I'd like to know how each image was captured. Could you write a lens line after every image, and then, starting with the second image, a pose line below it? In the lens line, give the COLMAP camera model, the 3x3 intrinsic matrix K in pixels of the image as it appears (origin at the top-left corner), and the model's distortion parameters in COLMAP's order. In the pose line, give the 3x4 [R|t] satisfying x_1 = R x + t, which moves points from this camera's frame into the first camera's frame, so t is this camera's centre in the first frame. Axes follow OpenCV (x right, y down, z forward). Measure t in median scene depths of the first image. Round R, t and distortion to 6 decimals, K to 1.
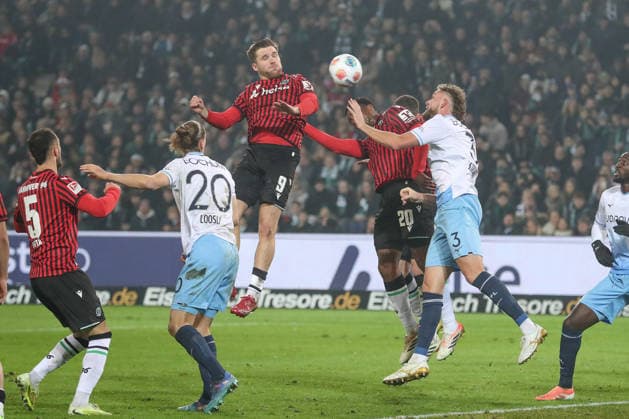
lens RADIAL K [[3698.2, 0, 314.5], [0, 3698.2, 209.5], [0, 0, 1]] dist [0.081192, 7.416200]
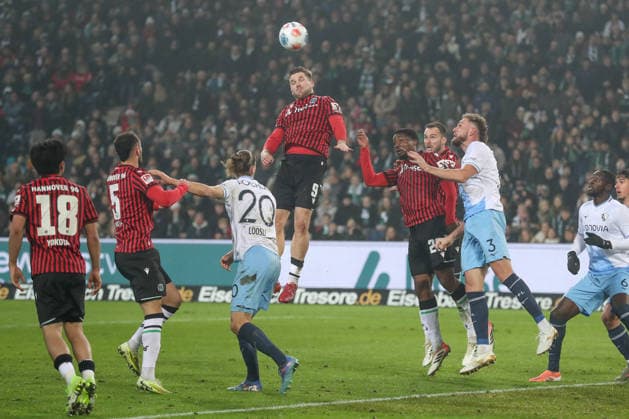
lens RADIAL K [[3698.2, 0, 314.5], [0, 3698.2, 209.5], [0, 0, 1]] dist [0.081192, 7.416200]
pose [[0.999974, 0.000243, -0.007256, -0.000369], [-0.000242, 1.000000, 0.000092, -0.003749], [0.007256, -0.000090, 0.999974, -0.185961]]
